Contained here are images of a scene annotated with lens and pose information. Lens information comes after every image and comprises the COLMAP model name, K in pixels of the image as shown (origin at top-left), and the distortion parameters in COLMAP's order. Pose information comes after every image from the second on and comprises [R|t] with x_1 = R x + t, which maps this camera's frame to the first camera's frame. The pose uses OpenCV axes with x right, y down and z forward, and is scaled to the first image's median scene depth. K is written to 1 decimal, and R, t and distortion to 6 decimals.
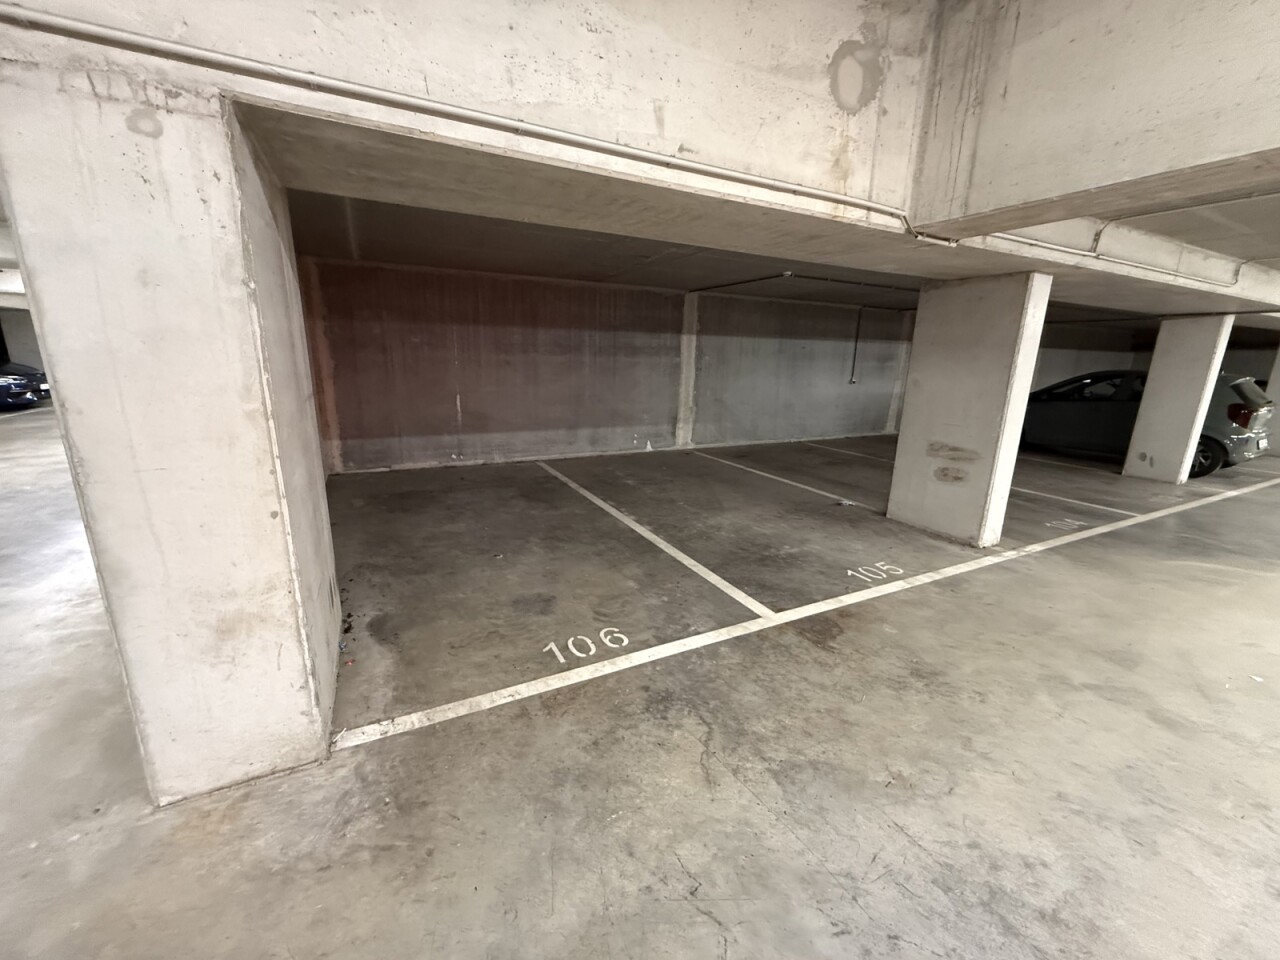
lens RADIAL K [[510.4, 0, 637.1], [0, 510.4, 479.2], [0, 0, 1]] dist [-0.000350, 0.000281]
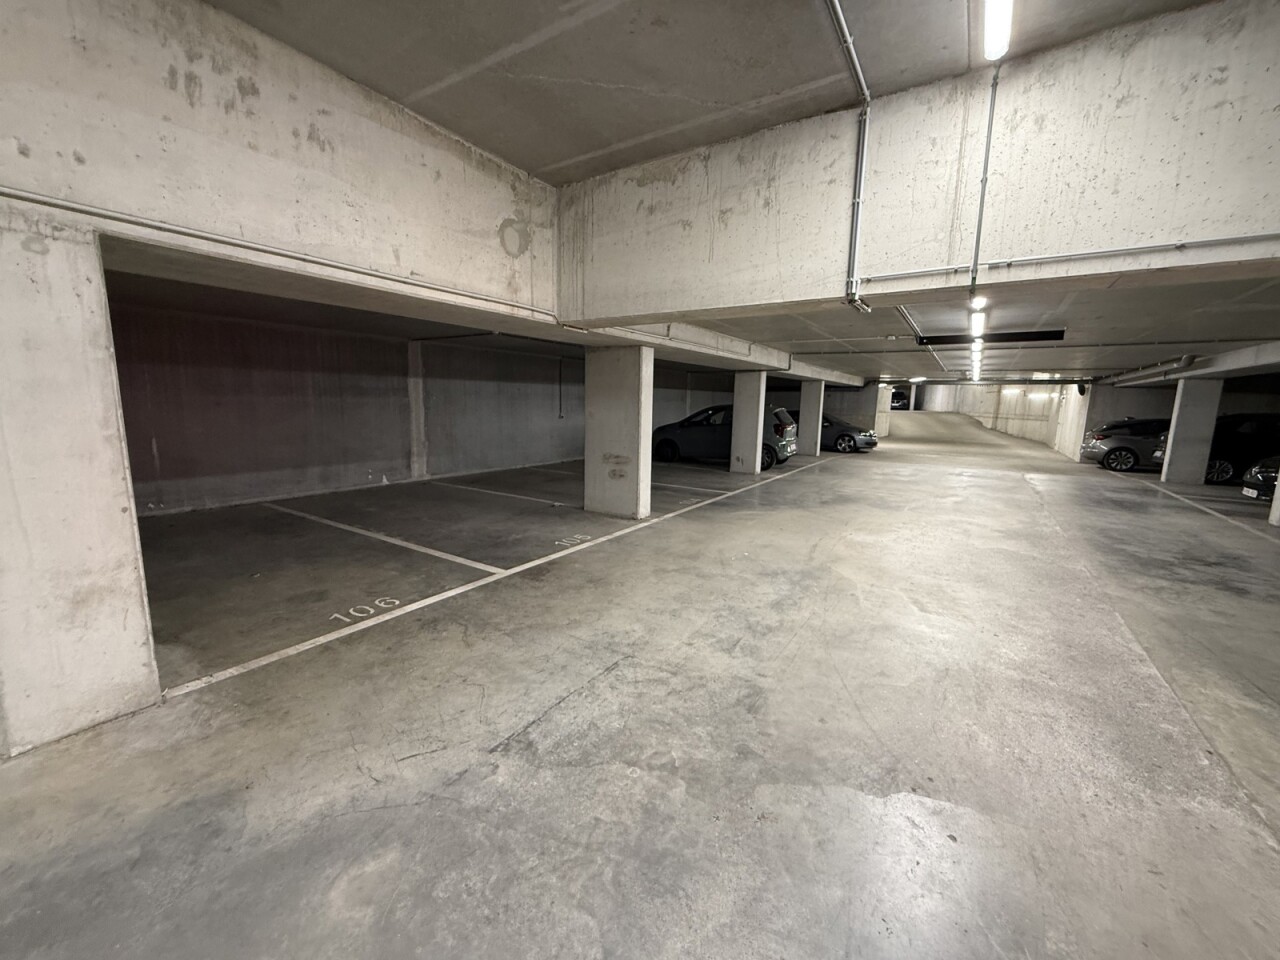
lens RADIAL K [[510.4, 0, 637.1], [0, 510.4, 479.2], [0, 0, 1]] dist [-0.000350, 0.000281]
pose [[0.871280, -0.081378, 0.483992, -0.108383], [0.117867, 0.991991, -0.045392, 0.143432], [-0.476422, 0.096596, 0.873894, -0.593032]]
